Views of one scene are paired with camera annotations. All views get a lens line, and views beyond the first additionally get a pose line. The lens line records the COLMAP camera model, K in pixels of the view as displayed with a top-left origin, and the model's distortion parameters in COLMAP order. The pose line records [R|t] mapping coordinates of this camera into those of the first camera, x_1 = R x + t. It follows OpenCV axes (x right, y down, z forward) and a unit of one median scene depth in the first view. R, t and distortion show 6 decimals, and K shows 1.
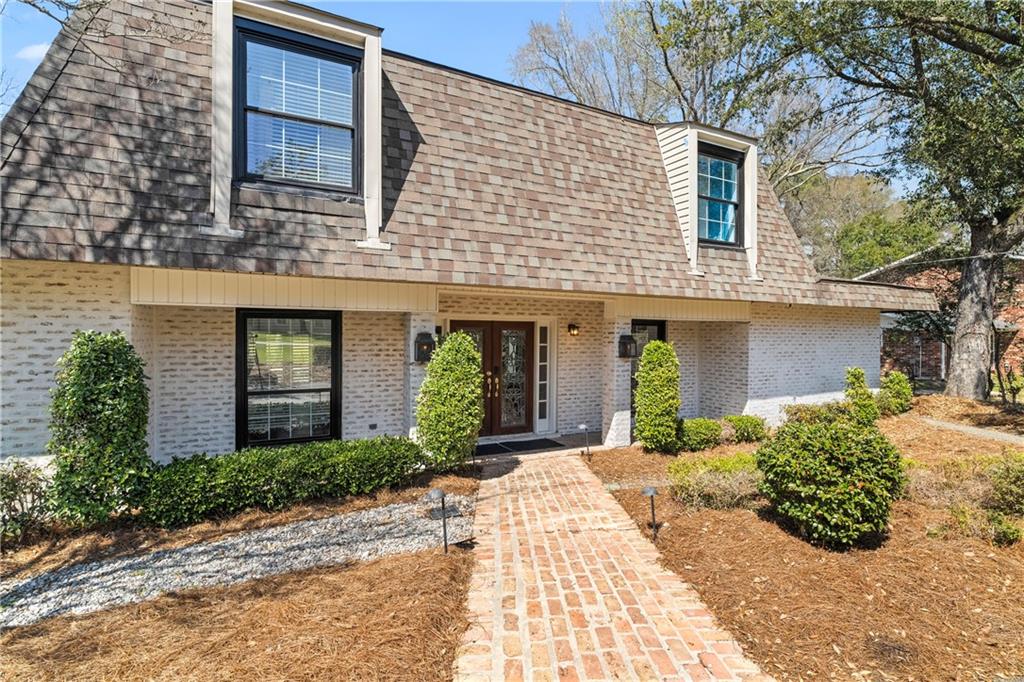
lens RADIAL K [[491.8, 0, 513.3], [0, 491.8, 347.1], [0, 0, 1]] dist [-0.001776, -0.000239]
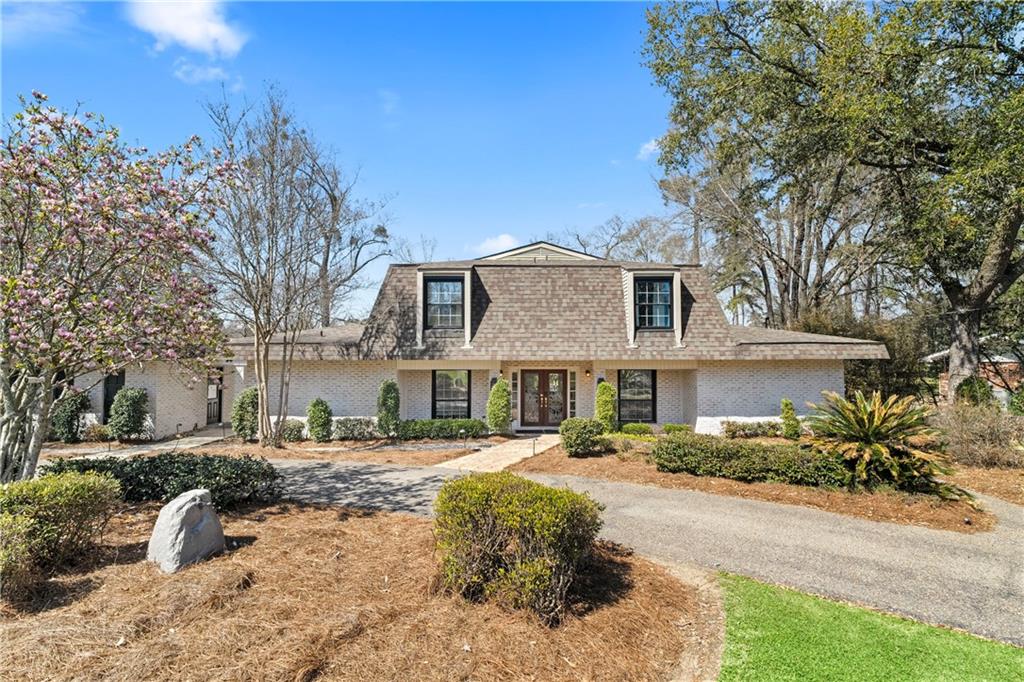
lens RADIAL K [[491.8, 0, 513.3], [0, 491.8, 347.1], [0, 0, 1]] dist [-0.001776, -0.000239]
pose [[0.889126, -0.010416, -0.457544, 0.994068], [-0.003598, 0.999551, -0.029747, -0.107232], [0.457649, 0.028095, 0.888689, -1.092869]]
